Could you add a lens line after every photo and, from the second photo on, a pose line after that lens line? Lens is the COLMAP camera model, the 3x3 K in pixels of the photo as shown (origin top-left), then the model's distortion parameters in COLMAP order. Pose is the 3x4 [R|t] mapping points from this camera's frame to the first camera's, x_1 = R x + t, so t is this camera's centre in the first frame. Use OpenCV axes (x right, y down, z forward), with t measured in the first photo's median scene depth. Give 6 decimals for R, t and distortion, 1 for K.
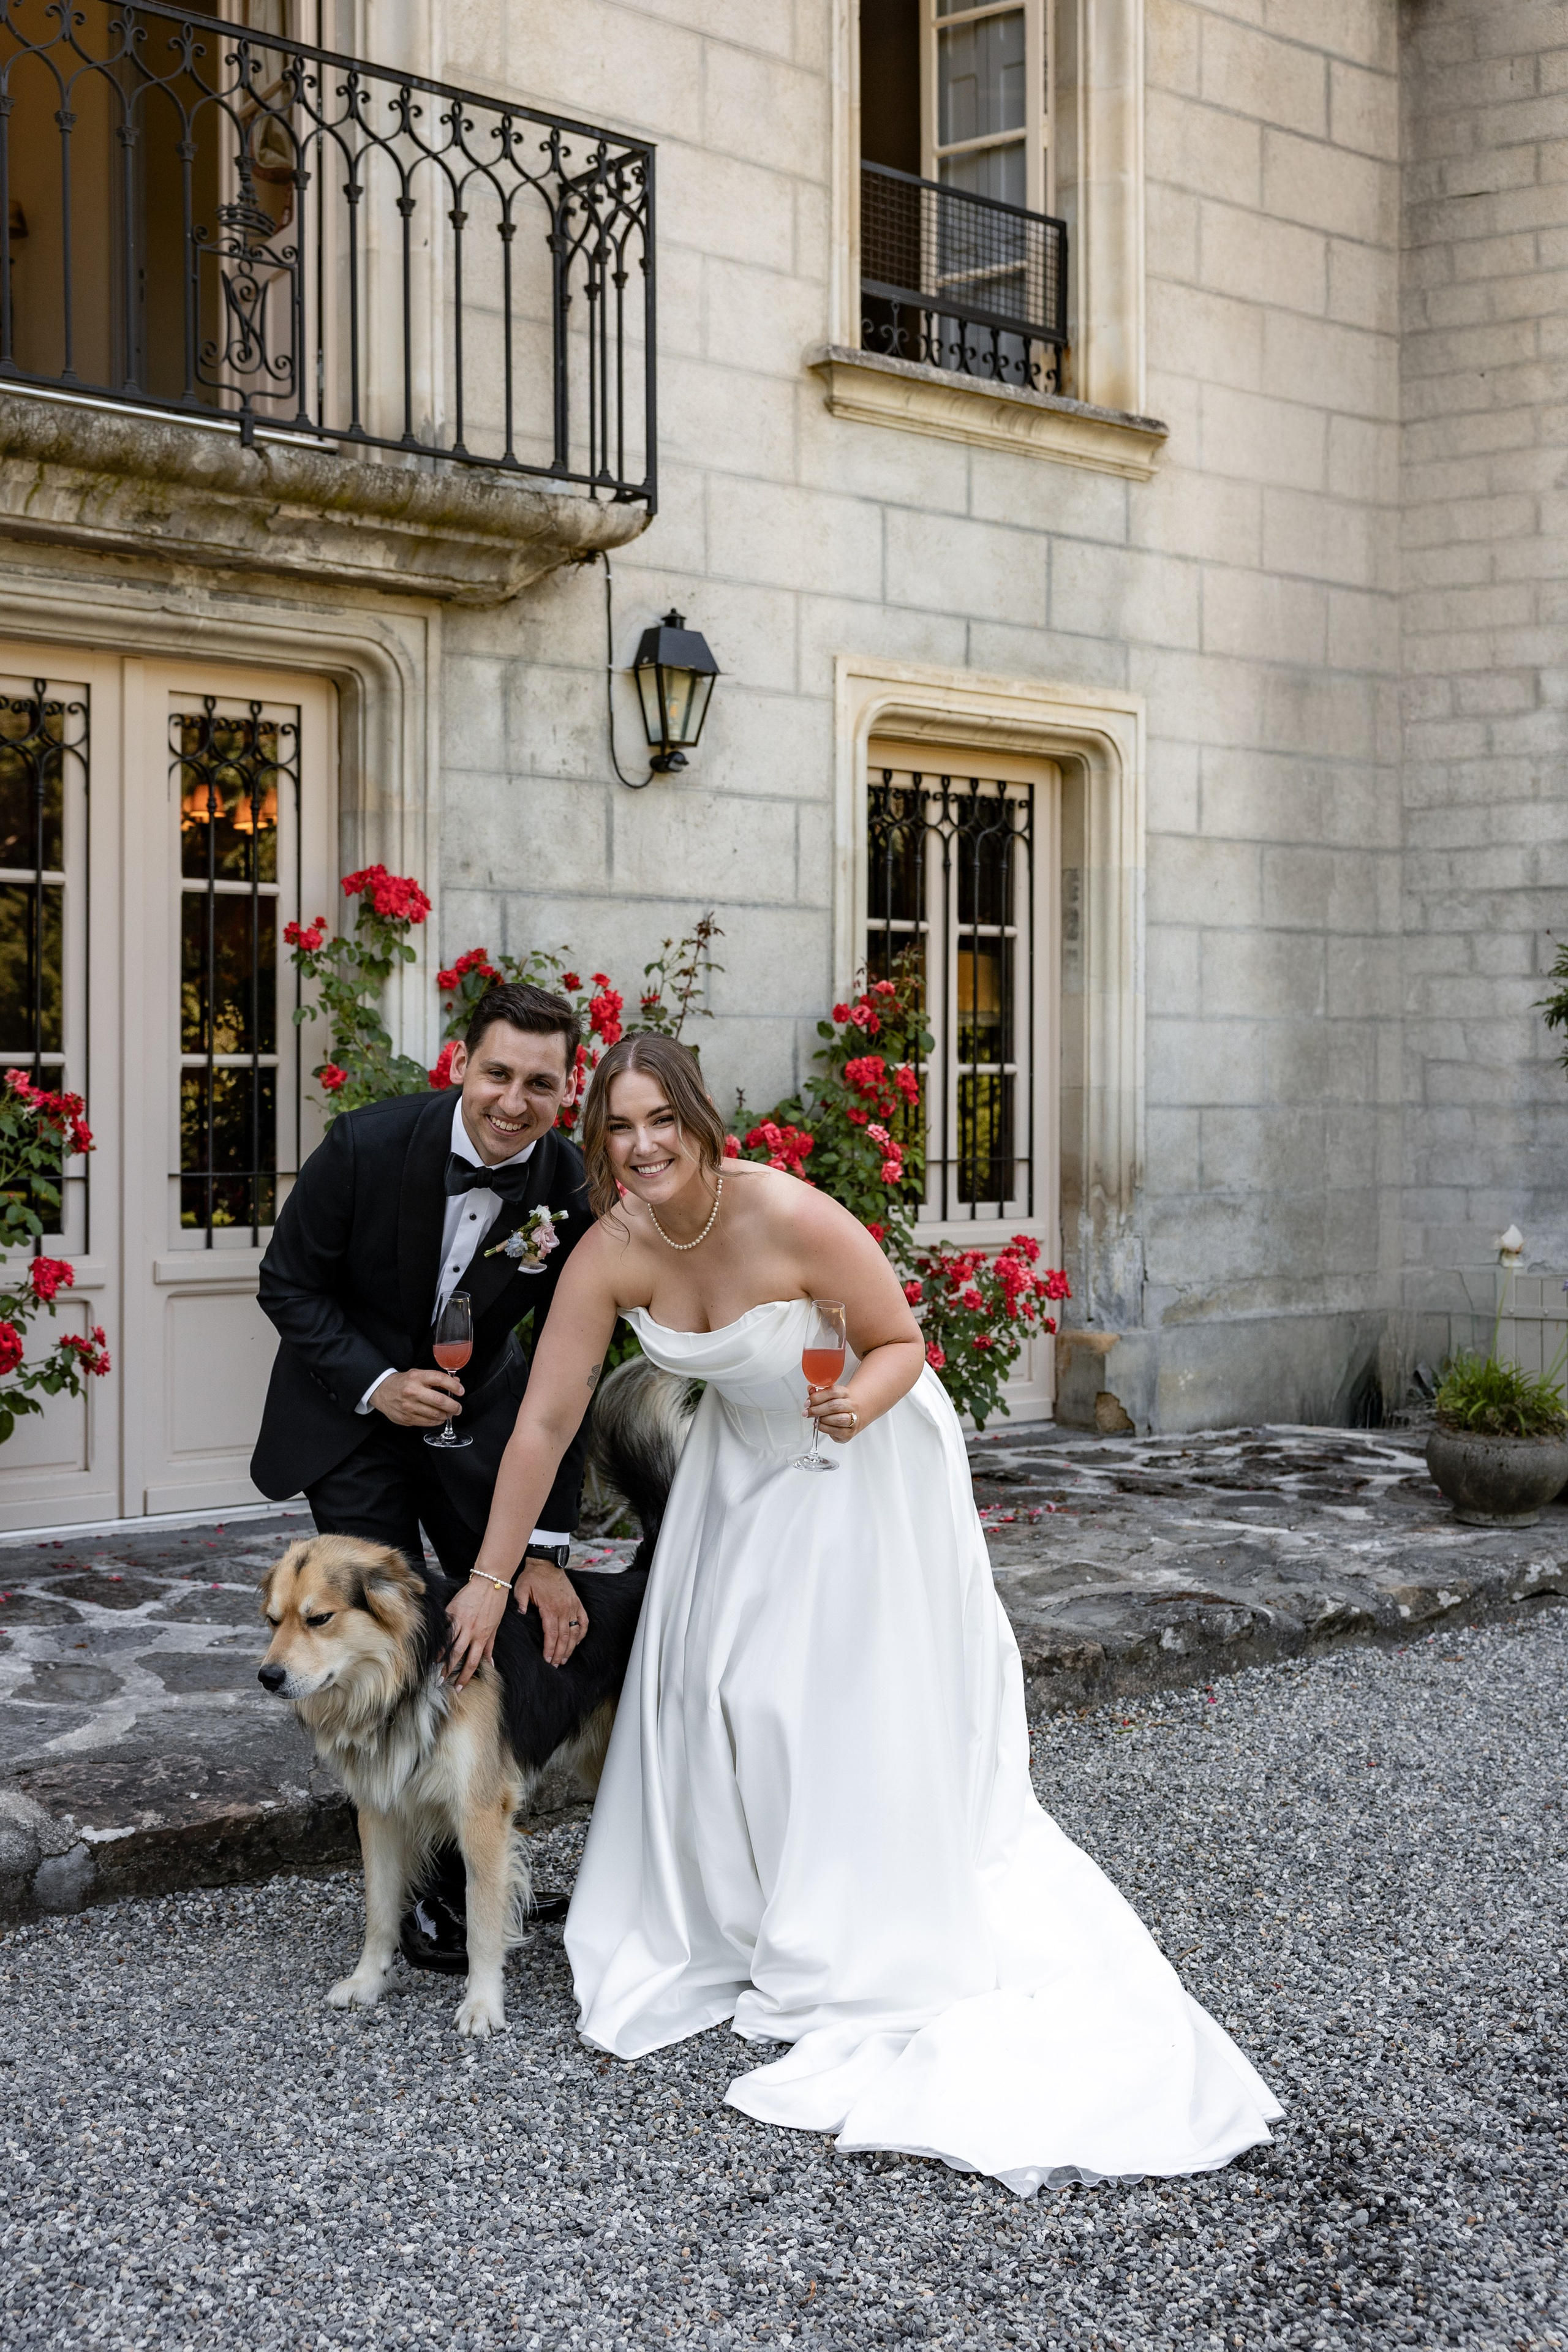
lens RADIAL K [[2526.7, 0, 712.9], [0, 2526.7, 1100.1], [0, 0, 1]] dist [-0.012445, 0.000000]
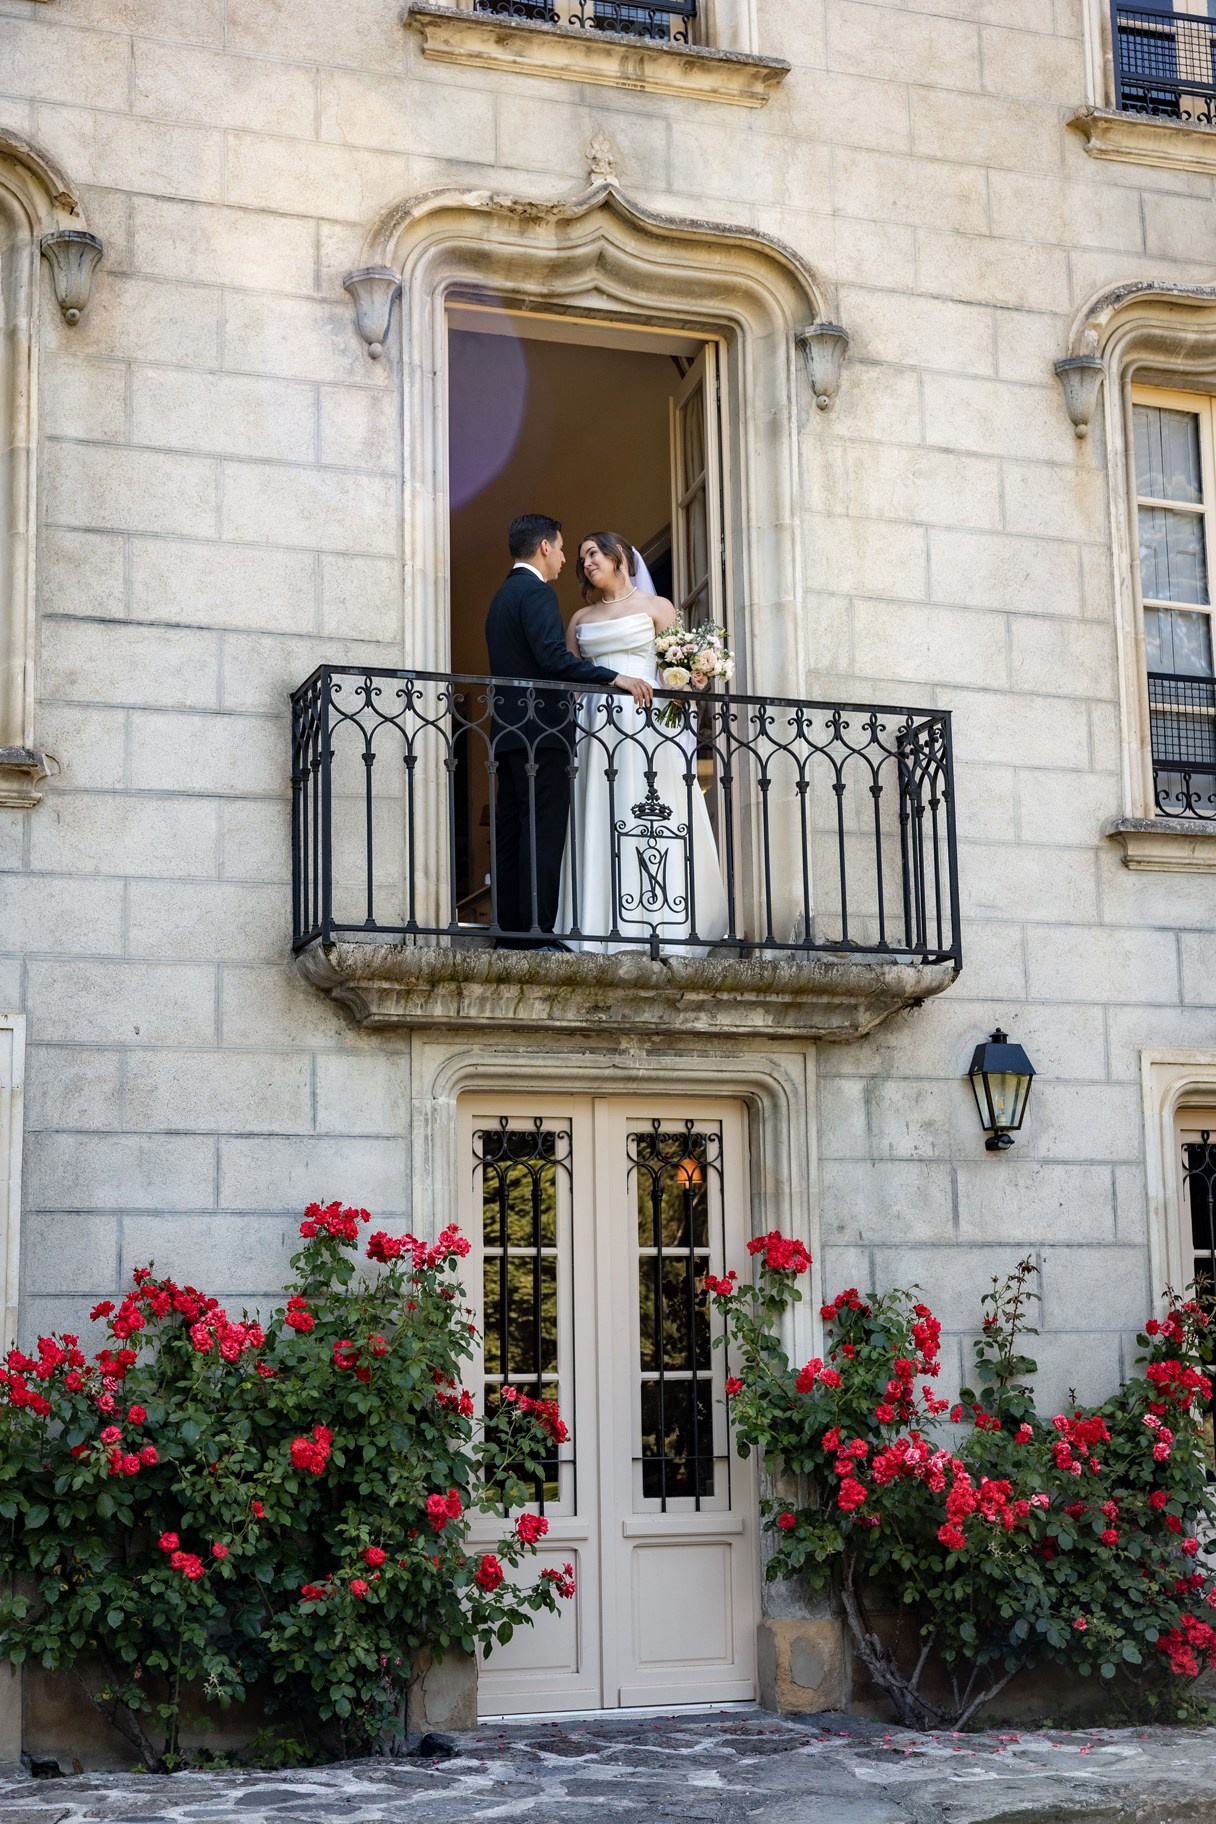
lens RADIAL K [[2674.2, 0, 621.2], [0, 2674.2, 899.7], [0, 0, 1]] dist [0.021677, 0.000000]
pose [[0.942170, -0.079768, -0.325504, 0.286651], [0.018111, 0.981961, -0.188216, 0.004204], [0.334646, 0.171436, 0.926618, -0.439591]]
